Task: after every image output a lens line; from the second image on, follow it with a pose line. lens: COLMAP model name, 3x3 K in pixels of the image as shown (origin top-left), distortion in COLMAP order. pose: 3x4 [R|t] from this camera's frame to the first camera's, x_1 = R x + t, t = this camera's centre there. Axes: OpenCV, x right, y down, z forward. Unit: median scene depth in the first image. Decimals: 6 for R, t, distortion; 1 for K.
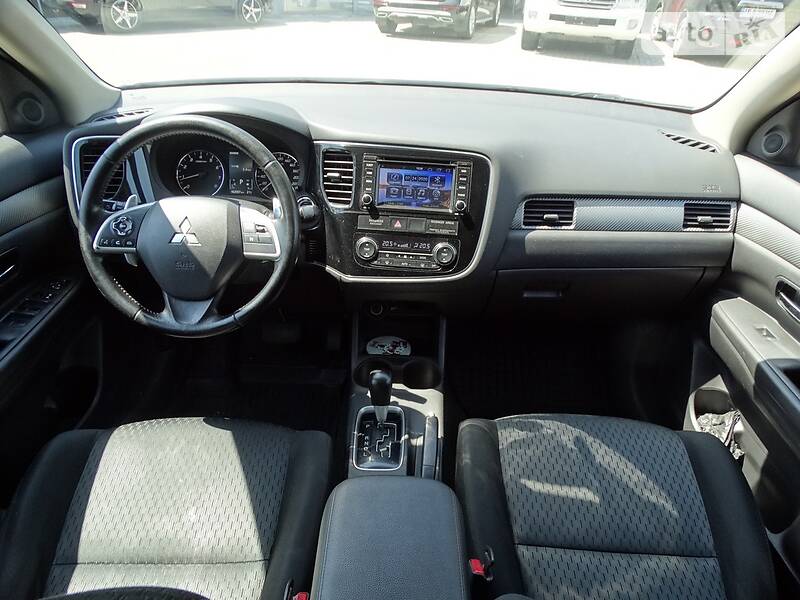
lens RADIAL K [[543.8, 0, 390.3], [0, 543.8, 294.0], [0, 0, 1]] dist [0.000988, -0.041618]
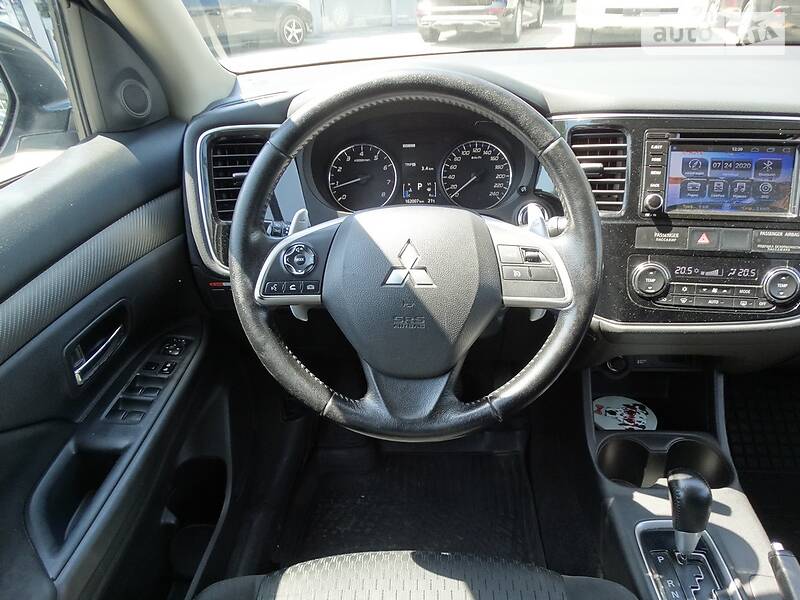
lens RADIAL K [[543.8, 0, 390.3], [0, 543.8, 294.0], [0, 0, 1]] dist [0.000988, -0.041618]
pose [[0.995930, -0.027679, -0.085776, -0.294149], [0.026121, 0.999474, -0.019234, -0.062566], [0.086263, 0.016915, 0.996129, 0.347797]]
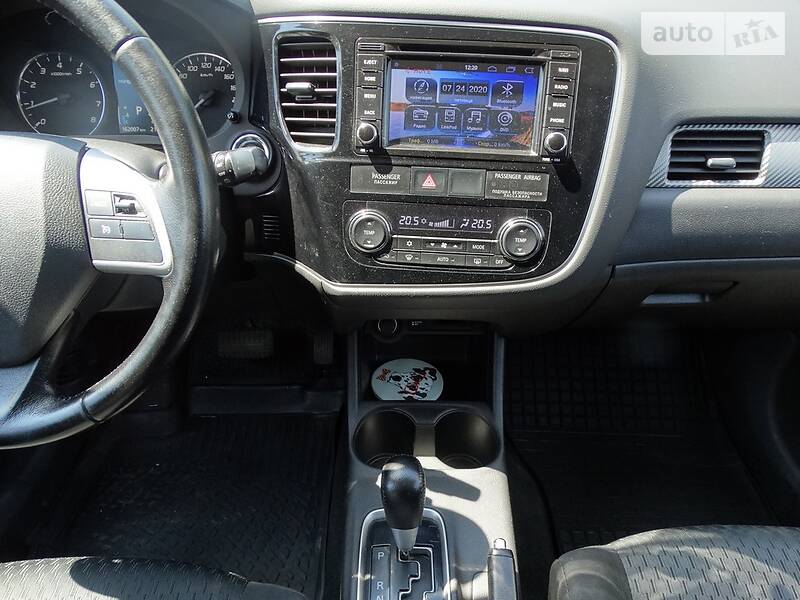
lens RADIAL K [[557.4, 0, 400.0], [0, 557.4, 300.0], [0, 0, 1]] dist [-0.067317, 0.070281]
pose [[0.999562, -0.025360, 0.015225, -0.023838], [0.023601, 0.994056, 0.106279, -0.074871], [-0.017830, -0.105873, 0.994220, 0.474627]]
